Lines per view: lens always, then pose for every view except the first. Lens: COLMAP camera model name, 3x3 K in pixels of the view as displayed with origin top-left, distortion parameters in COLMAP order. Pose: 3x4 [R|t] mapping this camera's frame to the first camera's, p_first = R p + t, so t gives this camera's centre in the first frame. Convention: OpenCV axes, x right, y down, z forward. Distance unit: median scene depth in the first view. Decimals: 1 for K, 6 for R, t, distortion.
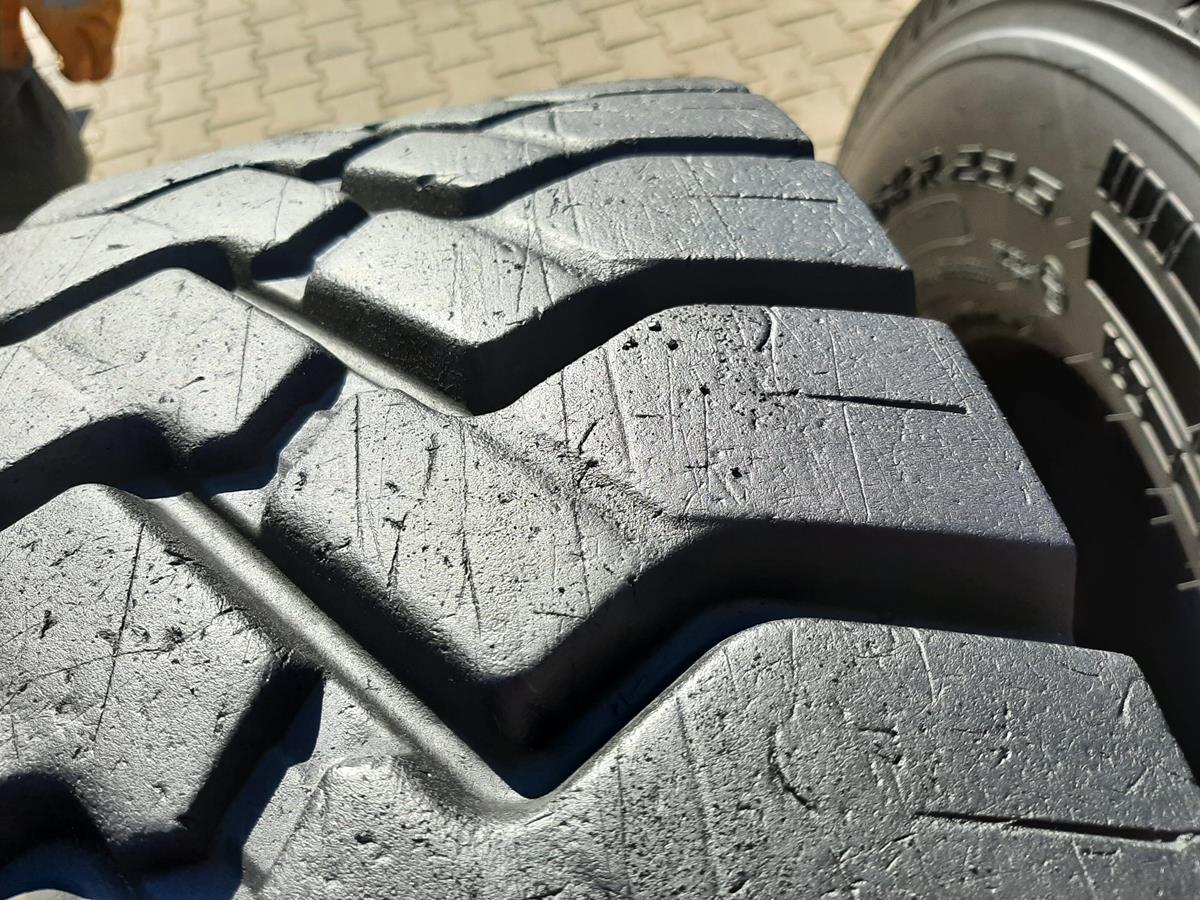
lens RADIAL K [[956.6, 0, 622.1], [0, 956.6, 455.4], [0, 0, 1]] dist [0.063792, -0.160946]
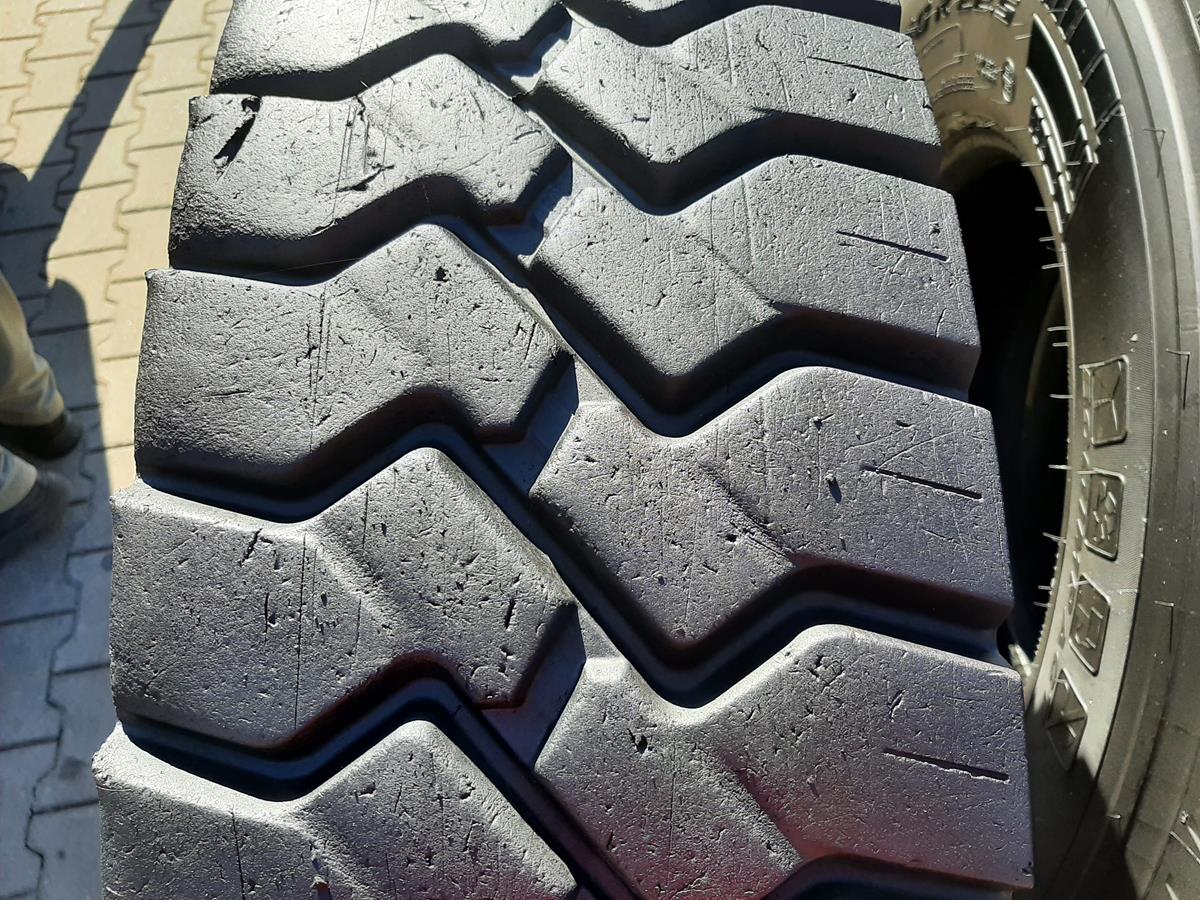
lens RADIAL K [[956.6, 0, 622.1], [0, 956.6, 455.4], [0, 0, 1]] dist [0.063792, -0.160946]
pose [[0.988879, 0.148059, -0.014027, 0.000541], [-0.146499, 0.986004, 0.079592, 0.382414], [0.025615, -0.076652, 0.996729, -0.498842]]
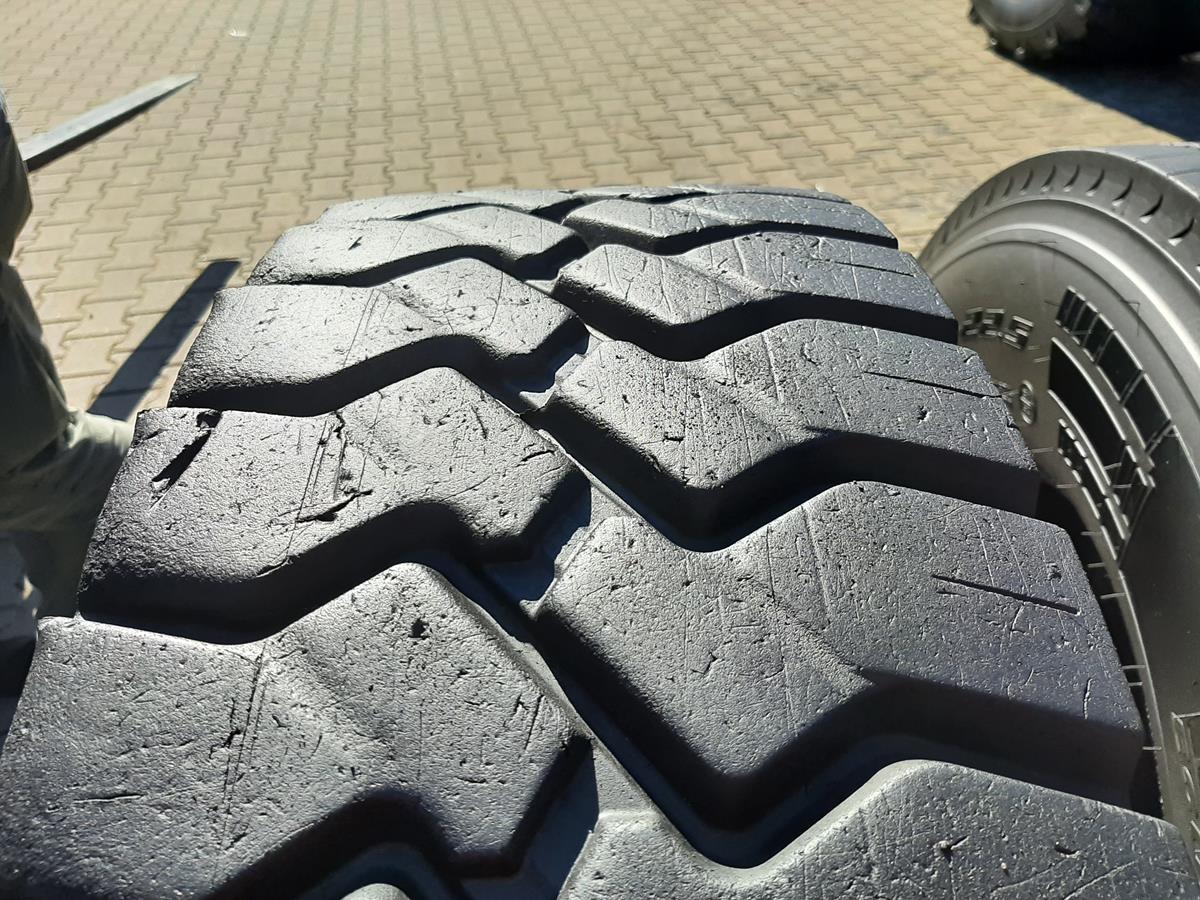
lens RADIAL K [[956.6, 0, 622.1], [0, 956.6, 455.4], [0, 0, 1]] dist [0.063792, -0.160946]
pose [[0.988604, 0.141185, -0.052247, -0.032682], [-0.149586, 0.960321, -0.235390, 0.344998], [0.016941, 0.240523, 0.970496, -0.338239]]
